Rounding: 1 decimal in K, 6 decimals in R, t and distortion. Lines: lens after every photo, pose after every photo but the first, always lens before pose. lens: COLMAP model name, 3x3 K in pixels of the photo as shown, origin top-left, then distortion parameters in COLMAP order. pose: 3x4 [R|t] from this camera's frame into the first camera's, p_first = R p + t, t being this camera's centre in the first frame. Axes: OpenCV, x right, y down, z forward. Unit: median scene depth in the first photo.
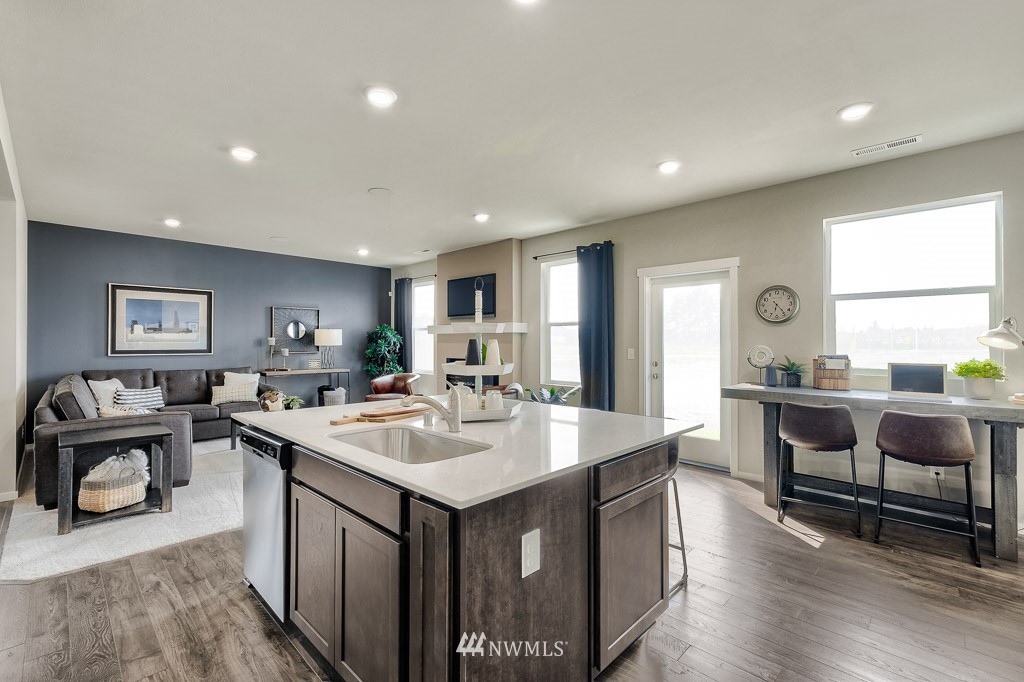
lens RADIAL K [[452.1, 0, 512.5], [0, 452.1, 336.9], [0, 0, 1]] dist [0.011098, -0.000210]
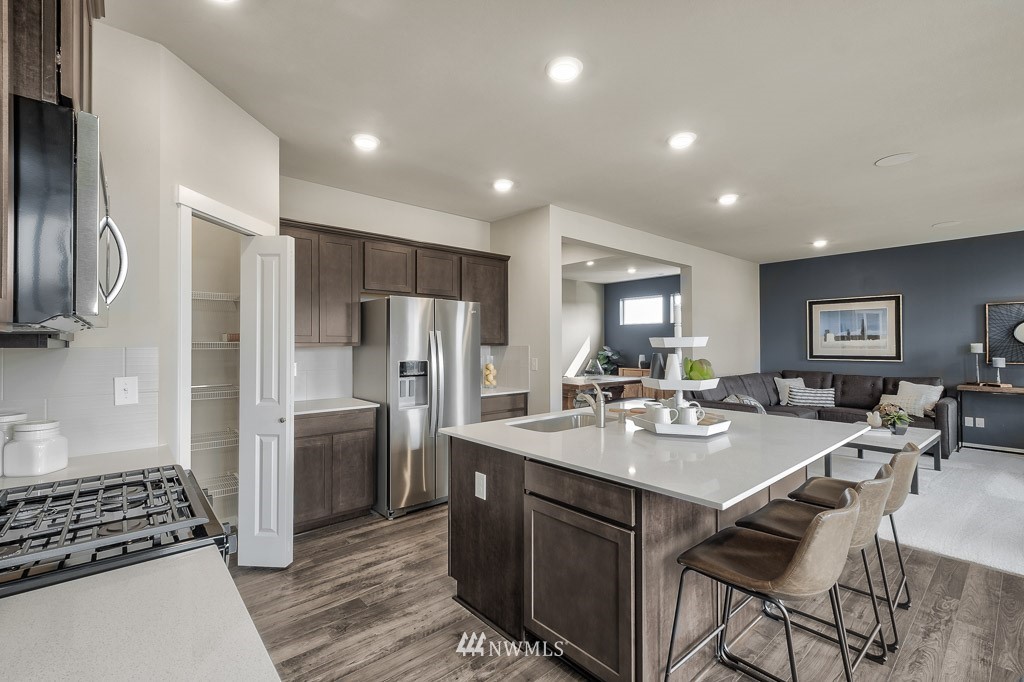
lens RADIAL K [[445.0, 0, 506.3], [0, 445.0, 340.6], [0, 0, 1]] dist [0.000265, -0.000240]
pose [[-0.091904, -0.010544, -0.995712, 0.366701], [0.013924, 0.999833, -0.011873, -0.006651], [0.995670, -0.014956, -0.091742, 0.278188]]
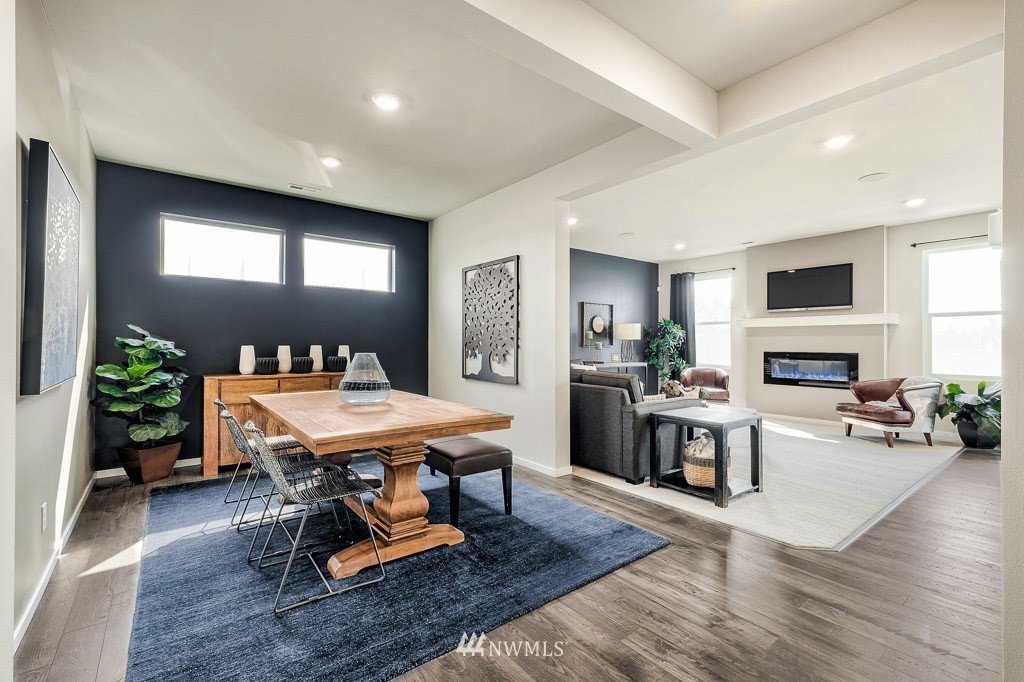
lens RADIAL K [[445.4, 0, 512.0], [0, 445.4, 341.0], [0, 0, 1]] dist [0.006940, -0.000924]
pose [[0.989257, -0.000315, -0.146184, -0.630068], [0.001599, 0.999961, 0.008667, 0.016430], [0.146176, -0.008807, 0.989219, -0.040563]]
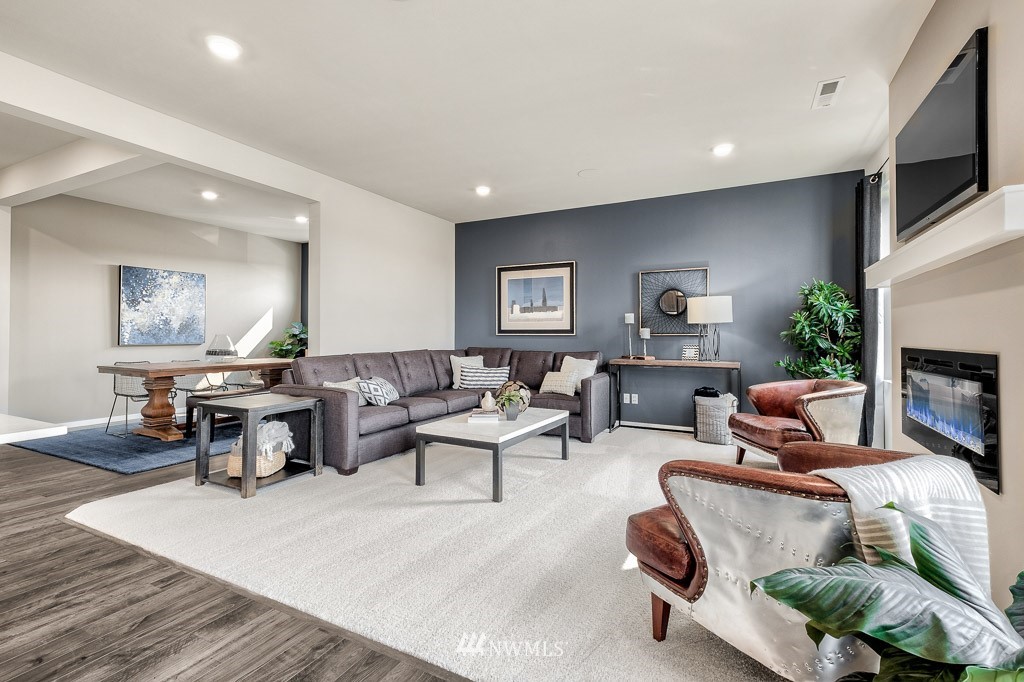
lens RADIAL K [[458.1, 0, 515.2], [0, 458.1, 327.3], [0, 0, 1]] dist [0.001533, -0.000001]
pose [[0.295861, -0.018400, -0.955054, 0.141590], [0.009462, 0.999822, -0.016332, 0.039009], [0.955184, -0.004204, 0.295983, 0.678202]]
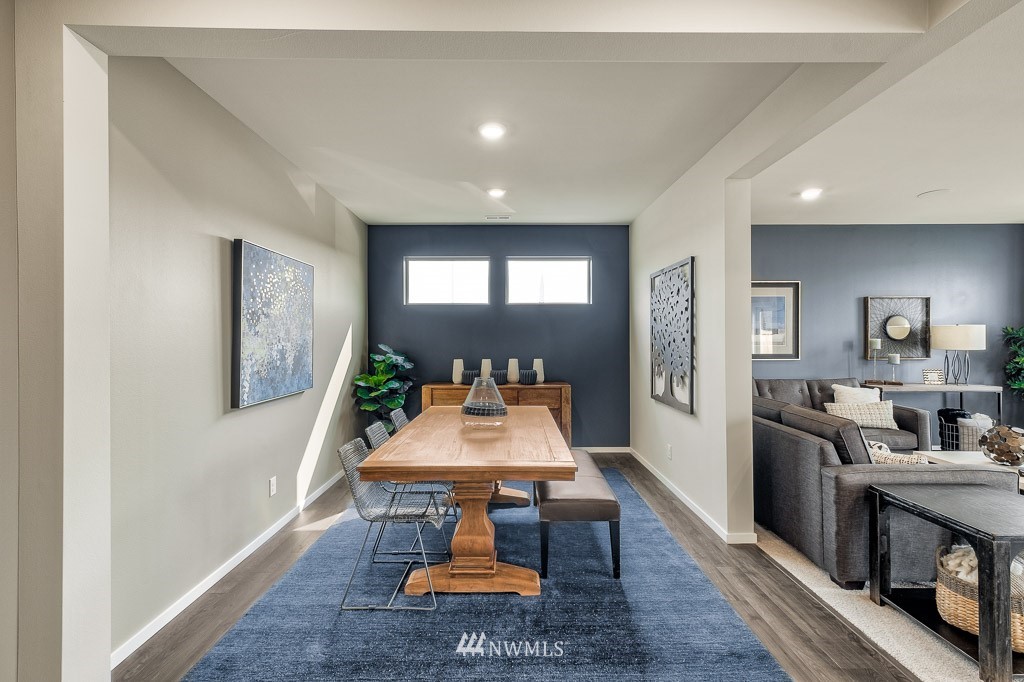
lens RADIAL K [[445.4, 0, 512.0], [0, 445.4, 341.0], [0, 0, 1]] dist [0.006940, -0.000924]
pose [[0.702322, -0.002796, -0.711854, -0.484239], [0.014632, 0.999838, 0.010508, -0.012217], [0.711709, -0.017796, 0.702249, 0.082915]]
